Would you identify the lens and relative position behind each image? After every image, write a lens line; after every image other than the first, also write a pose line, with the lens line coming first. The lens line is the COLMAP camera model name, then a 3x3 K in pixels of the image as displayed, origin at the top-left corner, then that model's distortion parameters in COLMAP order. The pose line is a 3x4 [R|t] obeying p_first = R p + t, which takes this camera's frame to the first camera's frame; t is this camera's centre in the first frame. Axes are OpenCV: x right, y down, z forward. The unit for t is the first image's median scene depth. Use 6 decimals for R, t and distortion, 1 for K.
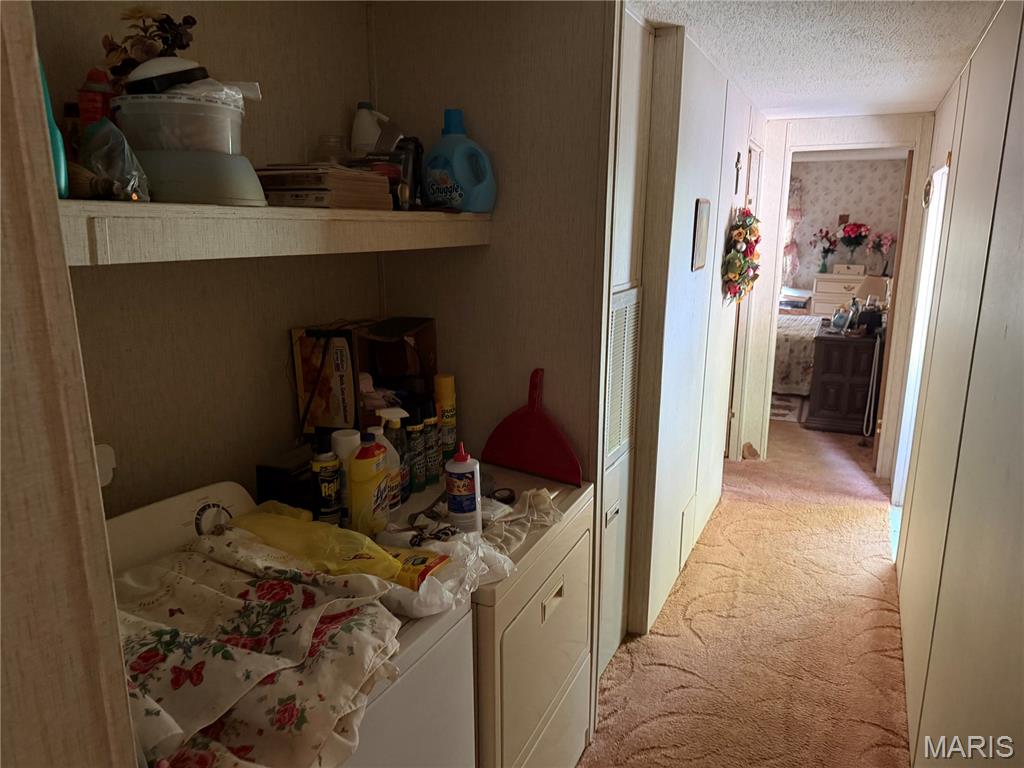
lens RADIAL K [[710.1, 0, 513.1], [0, 710.1, 383.7], [0, 0, 1]] dist [-0.001816, -0.002858]
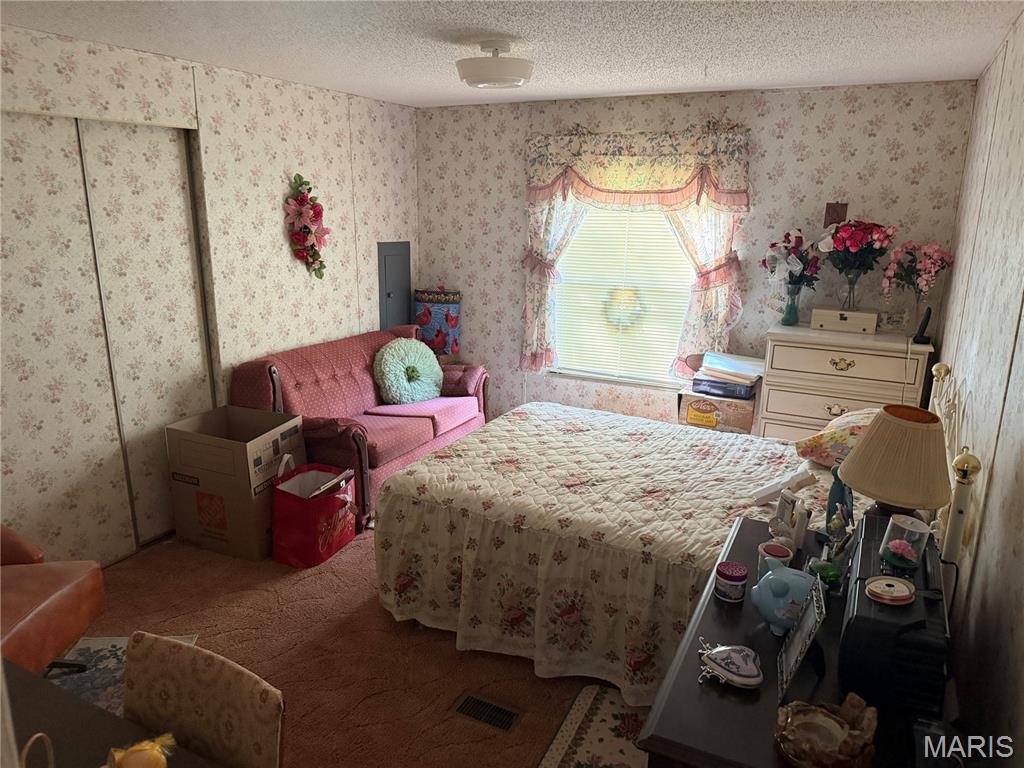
lens RADIAL K [[710.1, 0, 510.2], [0, 710.1, 384.6], [0, 0, 1]] dist [-0.001816, -0.002858]
pose [[0.999743, 0.018468, -0.013158, 0.259978], [-0.018310, 0.999760, 0.012026, -0.120333], [0.013377, -0.011782, 0.999841, 0.528220]]
